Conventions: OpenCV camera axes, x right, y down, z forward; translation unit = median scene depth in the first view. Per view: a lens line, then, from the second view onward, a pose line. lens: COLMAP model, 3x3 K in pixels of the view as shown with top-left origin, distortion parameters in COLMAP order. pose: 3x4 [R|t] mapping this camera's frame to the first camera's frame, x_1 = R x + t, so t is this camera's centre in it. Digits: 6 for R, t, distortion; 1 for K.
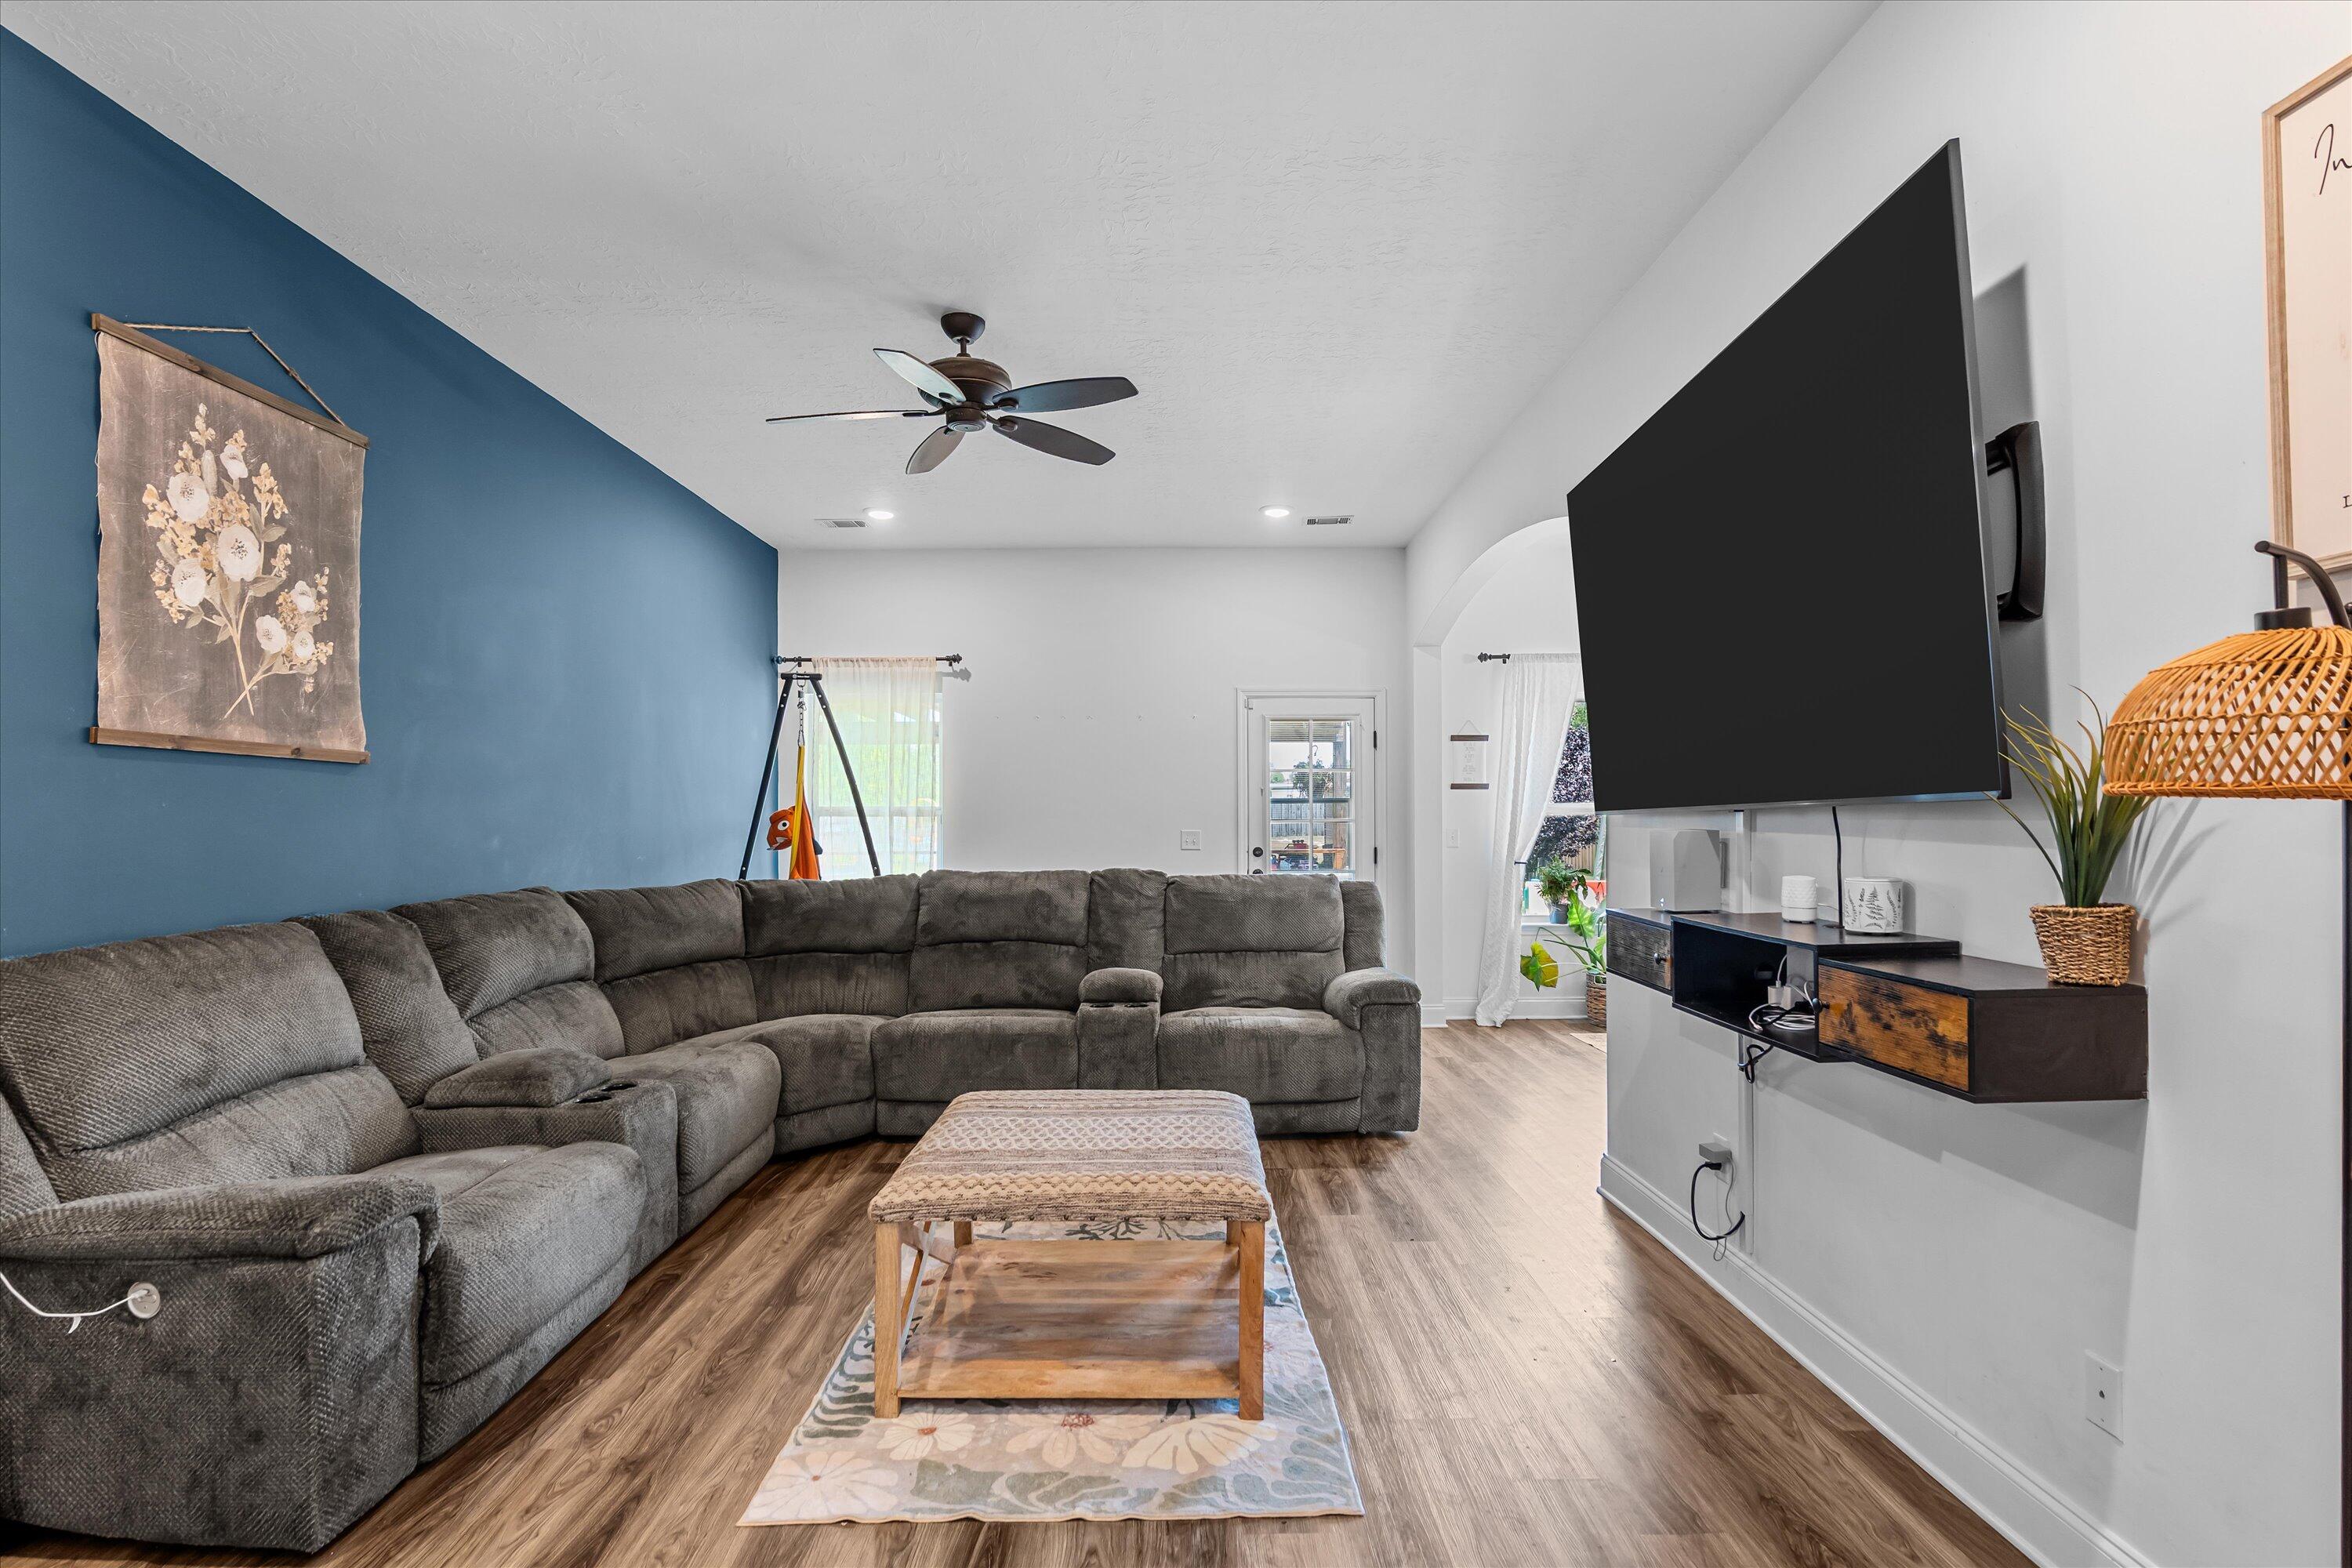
lens RADIAL K [[1102.9, 0, 1180.6], [0, 1102.9, 802.5], [0, 0, 1]] dist [-0.015284, 0.001171]
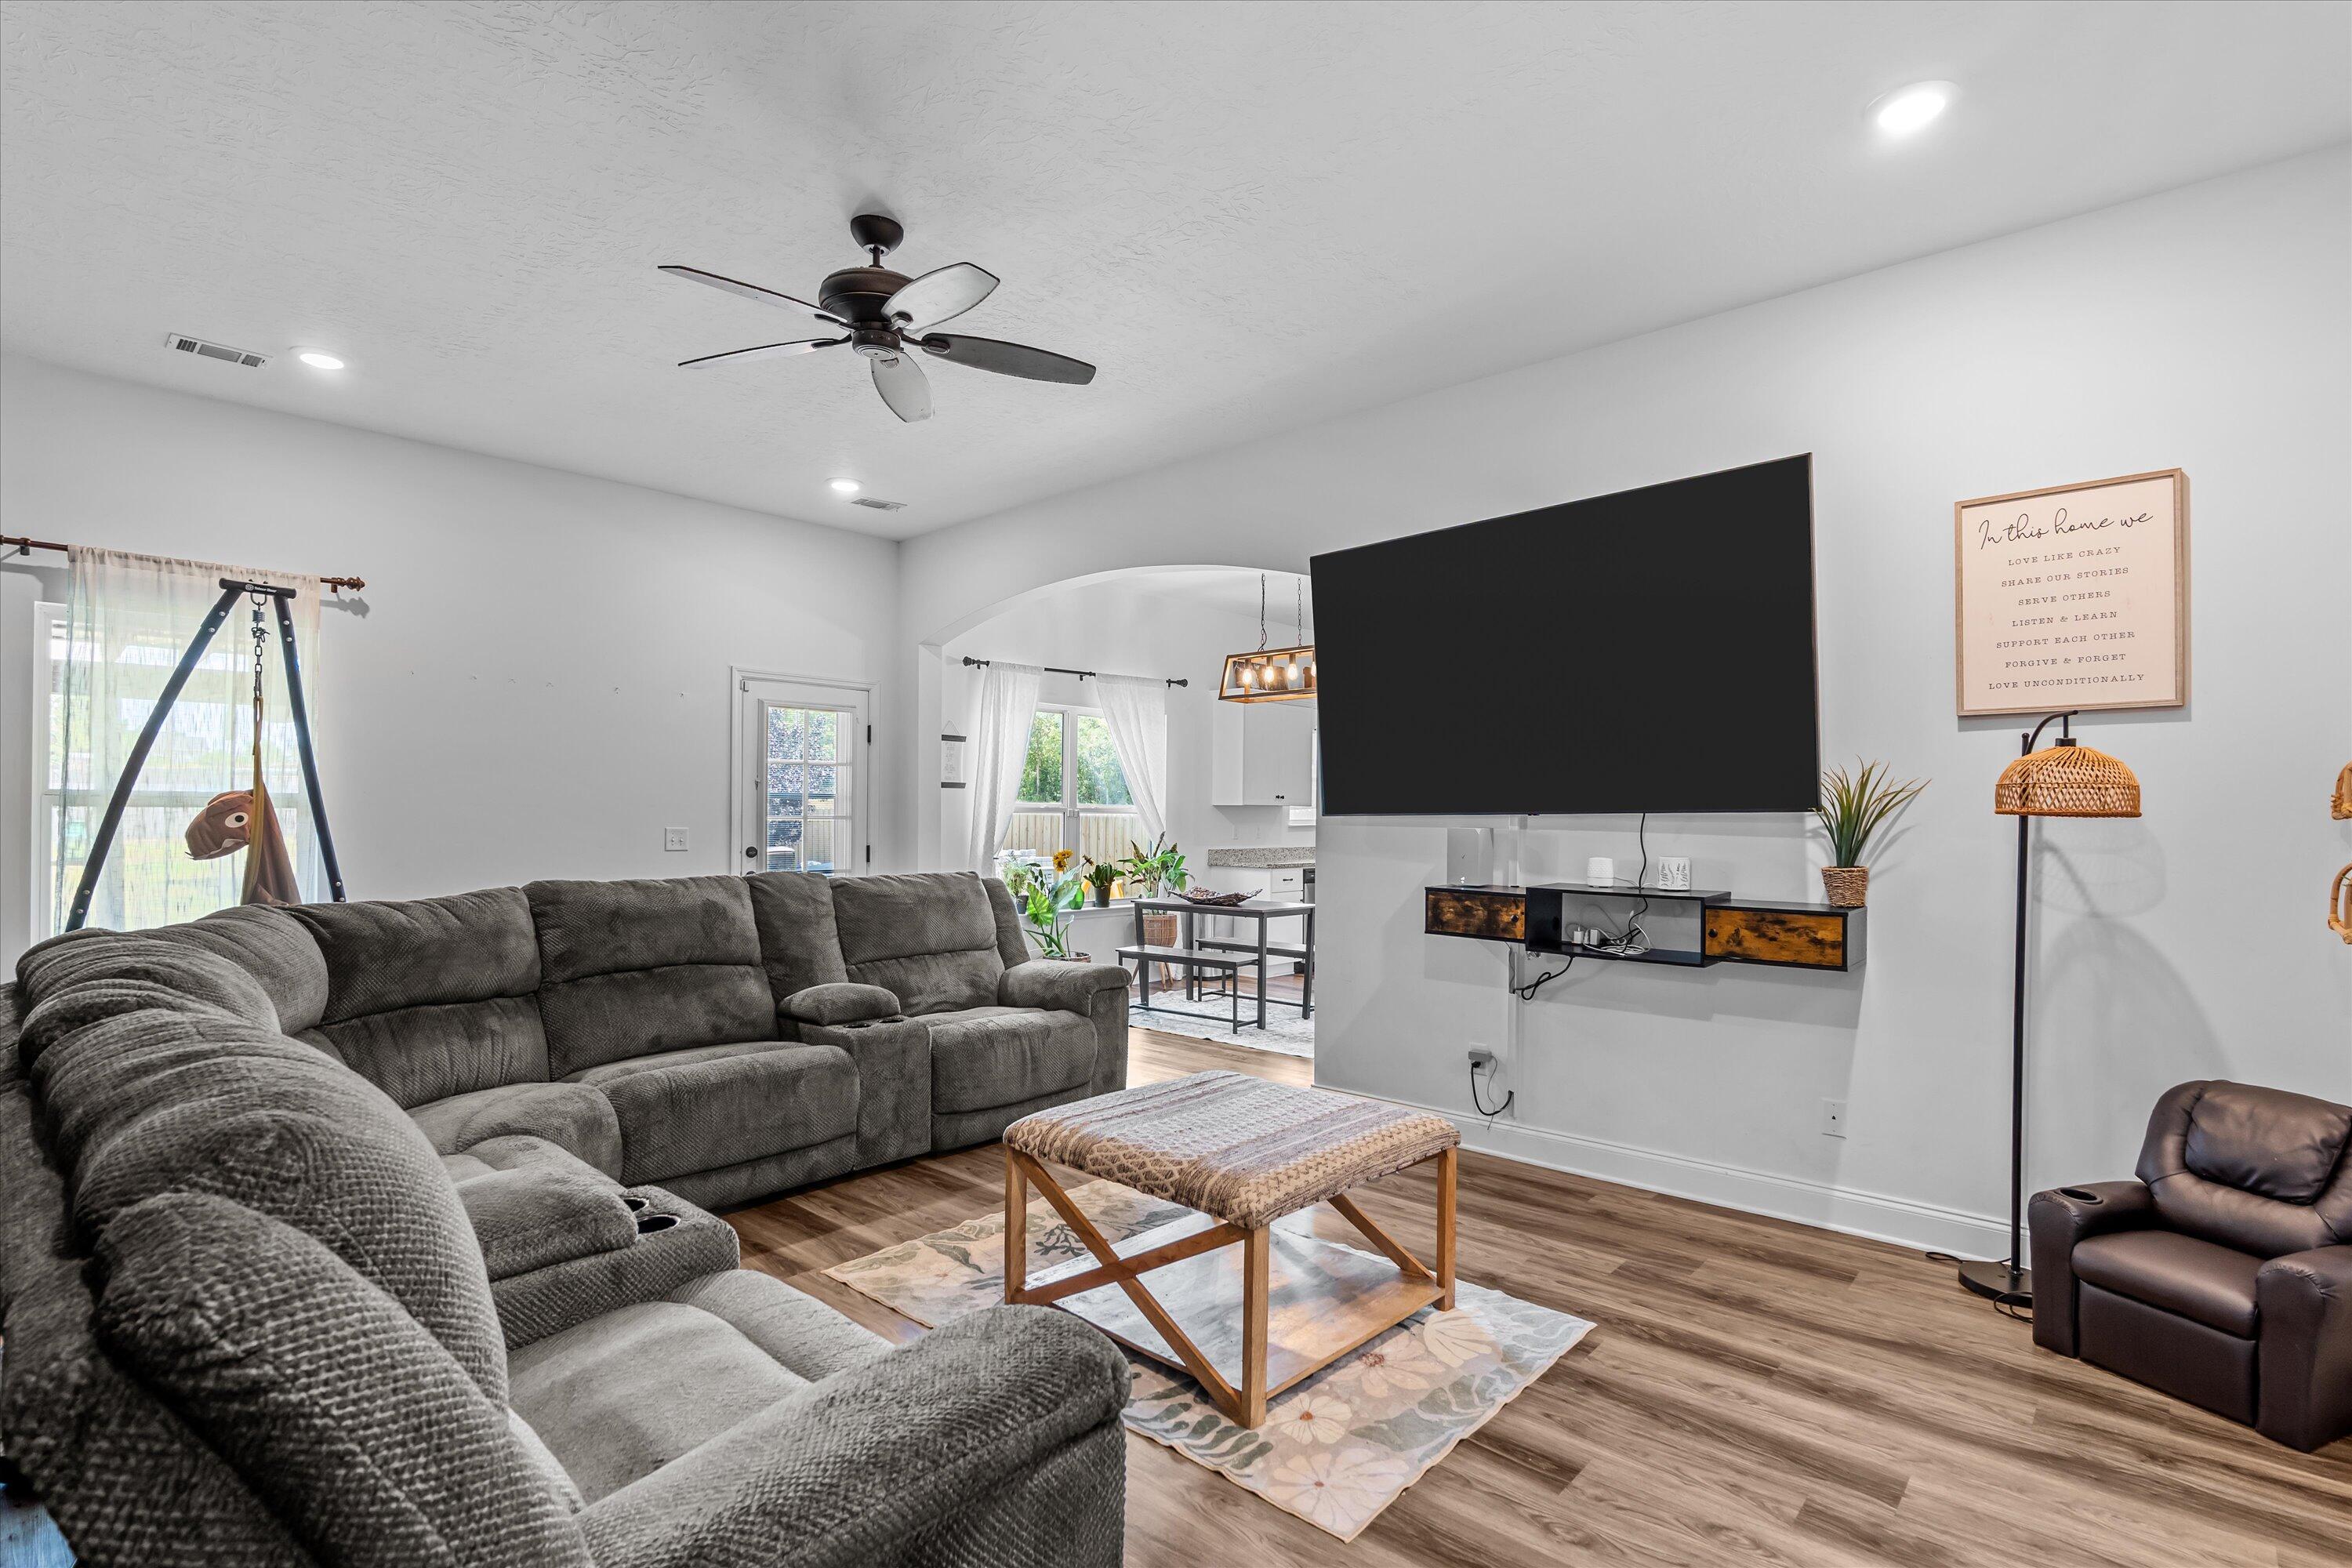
lens RADIAL K [[1128.0, 0, 1174.3], [0, 1128.0, 801.8], [0, 0, 1]] dist [-0.016538, -0.000024]
pose [[0.680360, 0.016901, 0.732683, -0.582095], [-0.019023, 0.999804, -0.005398, 0.004385], [-0.732631, -0.010266, 0.680549, 0.204552]]
